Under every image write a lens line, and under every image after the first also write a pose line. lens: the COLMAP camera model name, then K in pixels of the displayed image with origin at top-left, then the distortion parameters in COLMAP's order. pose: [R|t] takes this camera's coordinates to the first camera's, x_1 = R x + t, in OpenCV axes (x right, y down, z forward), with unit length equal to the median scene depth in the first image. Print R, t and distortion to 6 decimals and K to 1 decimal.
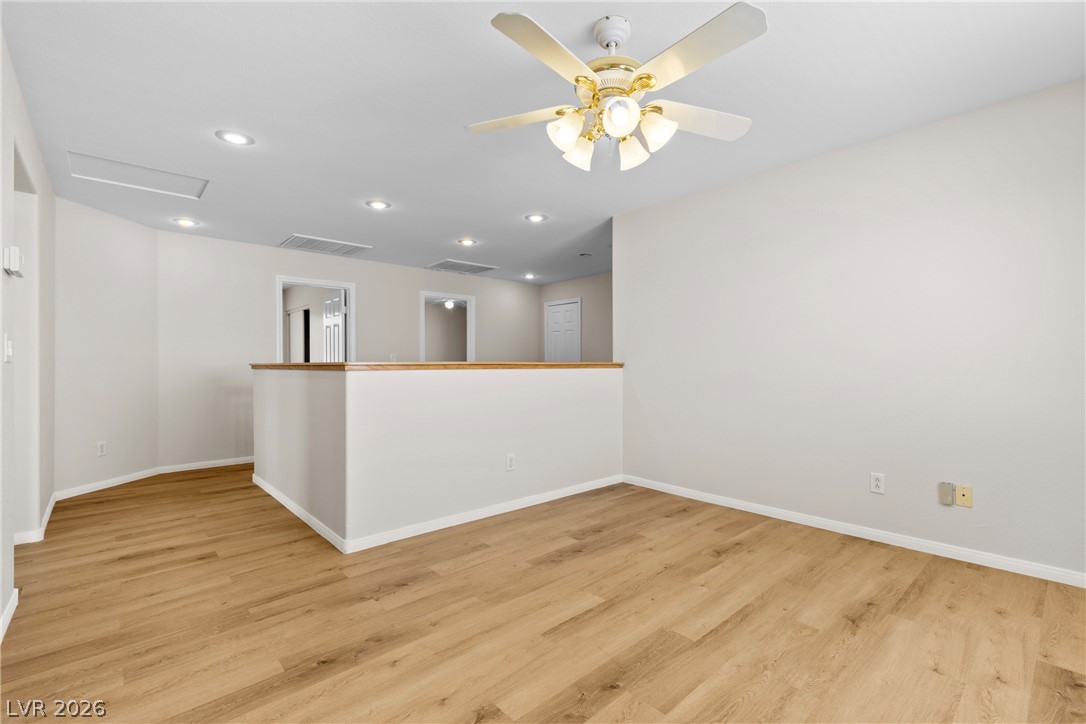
lens RADIAL K [[489.0, 0, 553.3], [0, 489.0, 358.8], [0, 0, 1]] dist [0.003330, 0.000565]
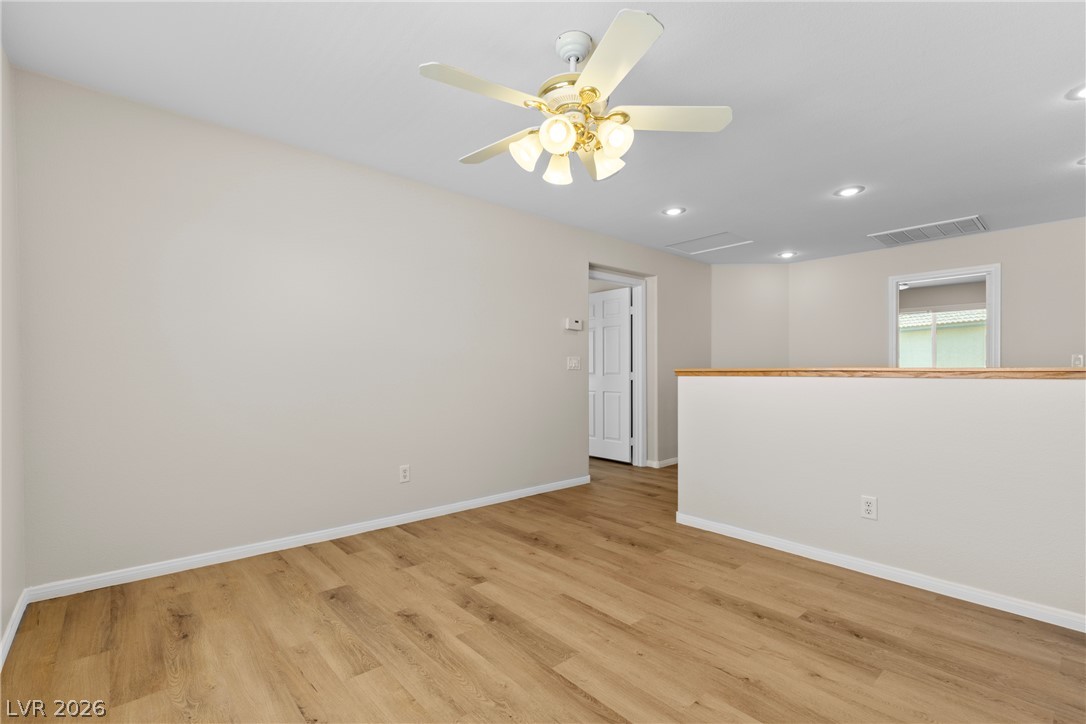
lens RADIAL K [[499.6, 0, 543.0], [0, 499.6, 362.0], [0, 0, 1]] dist [0.002285, 0.000333]
pose [[-0.036086, -0.013980, -0.999251, 0.912568], [0.009890, 0.999848, -0.014346, 0.005516], [0.999300, -0.010400, -0.035942, 0.747689]]
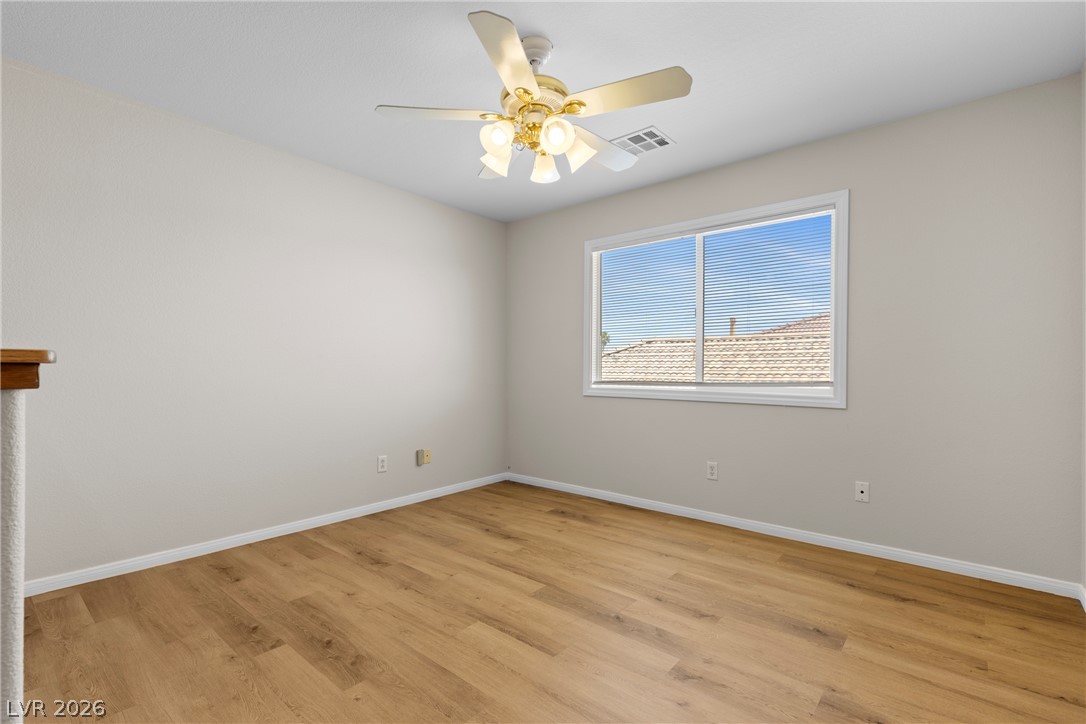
lens RADIAL K [[489.0, 0, 553.3], [0, 489.0, 358.8], [0, 0, 1]] dist [0.003330, 0.000565]
pose [[-0.126008, 0.020734, 0.991813, -0.718040], [-0.009257, 0.999713, -0.022075, 0.013185], [-0.991986, -0.011963, -0.125780, 0.839877]]
